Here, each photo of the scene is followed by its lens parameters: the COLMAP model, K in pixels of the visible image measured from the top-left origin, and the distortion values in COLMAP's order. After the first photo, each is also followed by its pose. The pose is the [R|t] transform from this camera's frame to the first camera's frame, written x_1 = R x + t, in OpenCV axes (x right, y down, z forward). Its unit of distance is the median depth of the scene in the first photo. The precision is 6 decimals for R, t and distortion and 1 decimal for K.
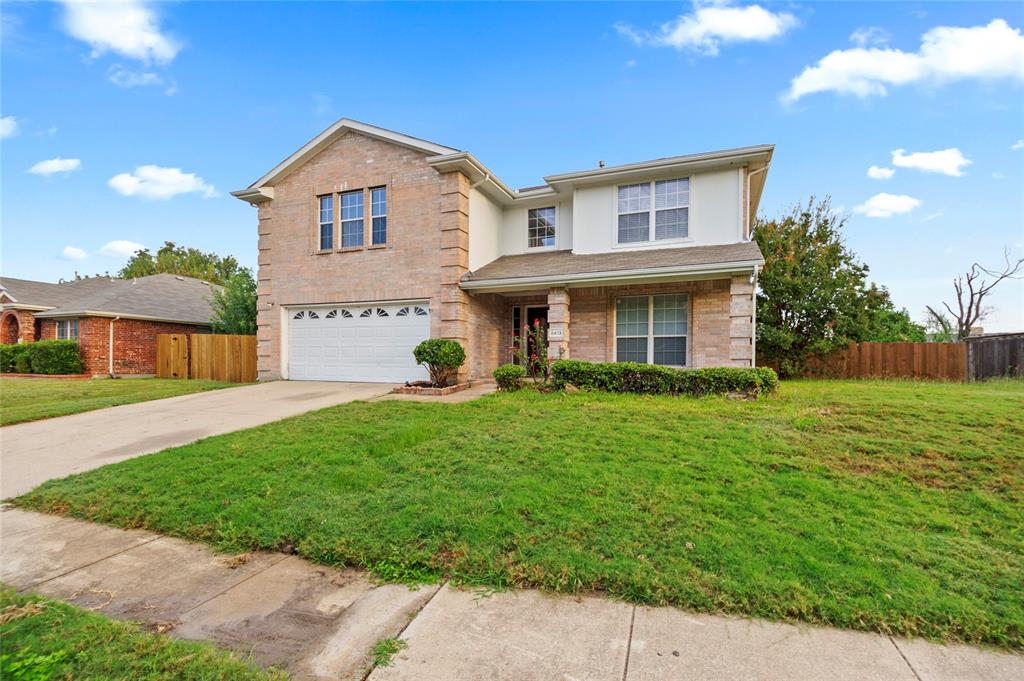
lens RADIAL K [[470.0, 0, 510.9], [0, 470.0, 351.9], [0, 0, 1]] dist [-0.001233, -0.013058]
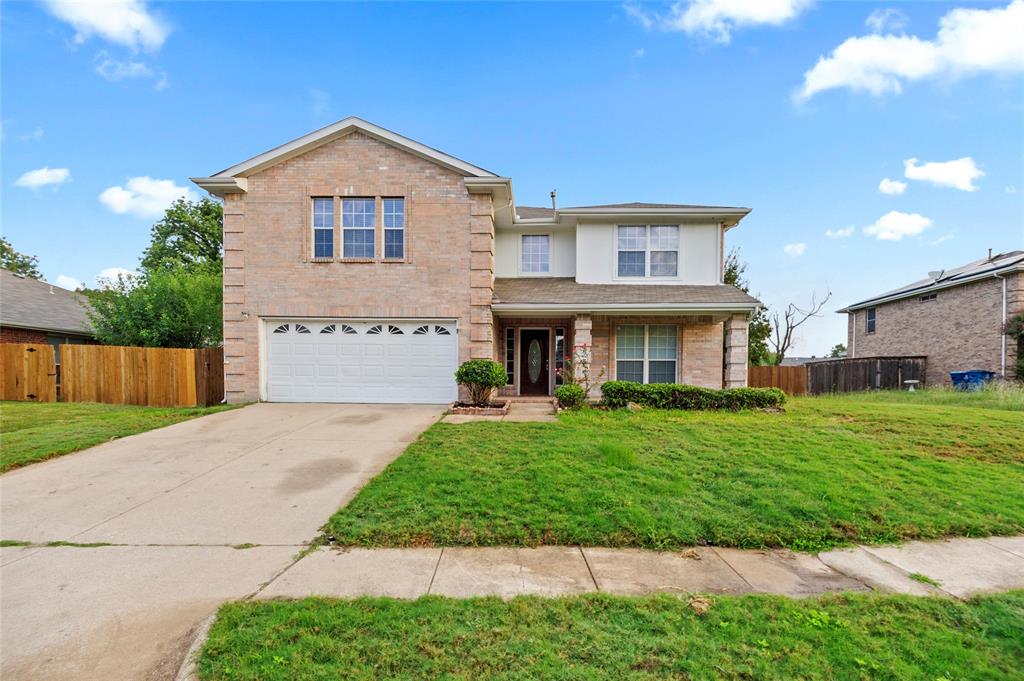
lens RADIAL K [[481.2, 0, 514.4], [0, 481.2, 376.1], [0, 0, 1]] dist [0.003772, -0.013143]
pose [[0.941541, 0.004307, 0.336872, -0.381573], [-0.010220, 0.999823, 0.015781, -0.008386], [-0.336744, -0.018301, 0.941418, -0.003527]]
